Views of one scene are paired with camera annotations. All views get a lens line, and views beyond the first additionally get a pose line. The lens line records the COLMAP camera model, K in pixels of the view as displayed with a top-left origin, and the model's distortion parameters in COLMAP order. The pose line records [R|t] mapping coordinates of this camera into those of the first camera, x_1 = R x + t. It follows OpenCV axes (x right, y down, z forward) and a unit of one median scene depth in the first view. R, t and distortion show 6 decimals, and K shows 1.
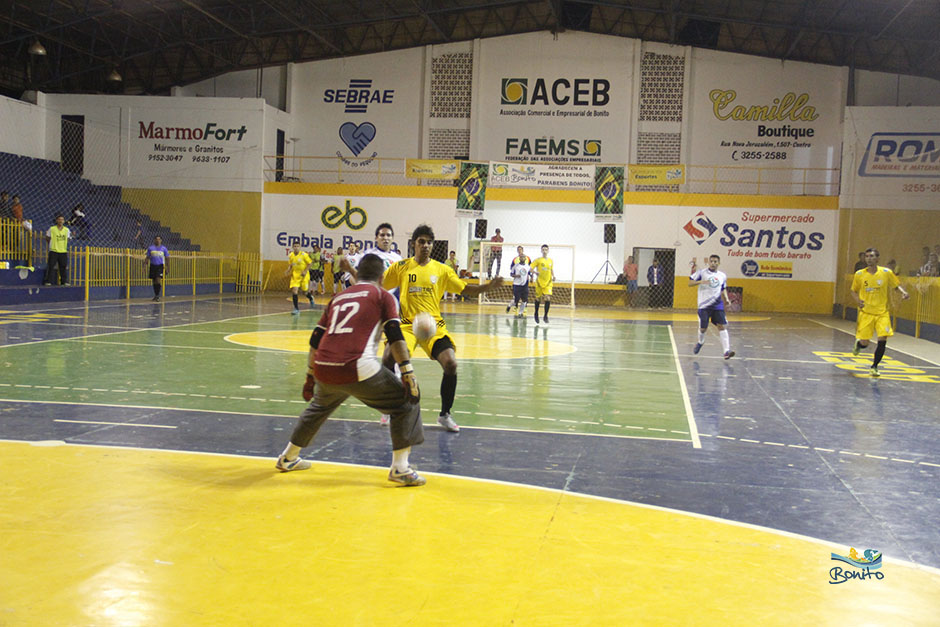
lens RADIAL K [[1122.1, 0, 470.0], [0, 1122.1, 313.5], [0, 0, 1]] dist [-0.022980, 0.289298]
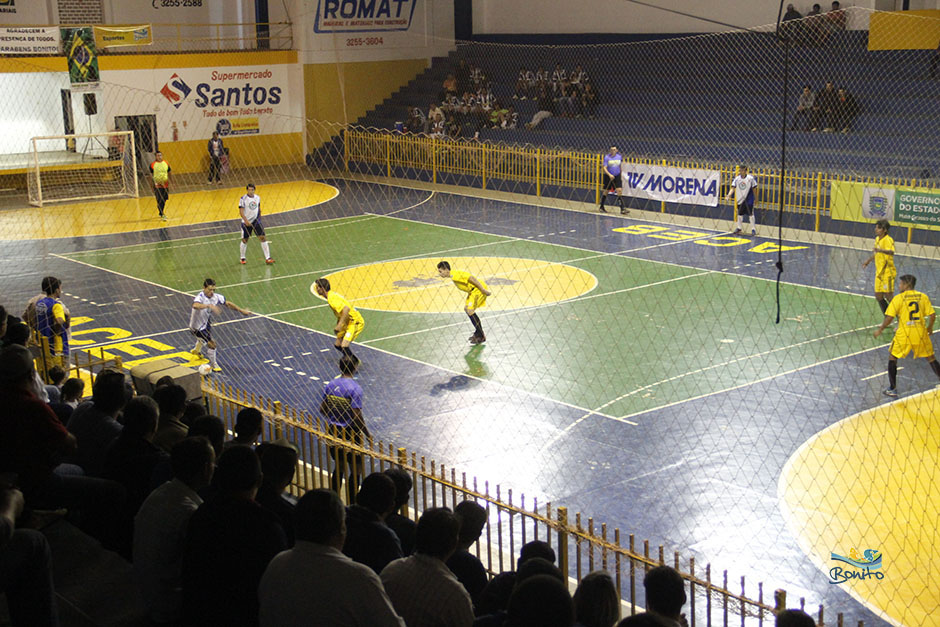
lens RADIAL K [[1381.1, 0, 470.0], [0, 1381.1, 313.5], [0, 0, 1]] dist [0.133713, 0.166721]
pose [[0.649108, -0.209863, 0.731174, -0.559755], [0.076414, 0.974318, 0.211814, -0.125858], [-0.756848, -0.081618, 0.648474, 0.005625]]
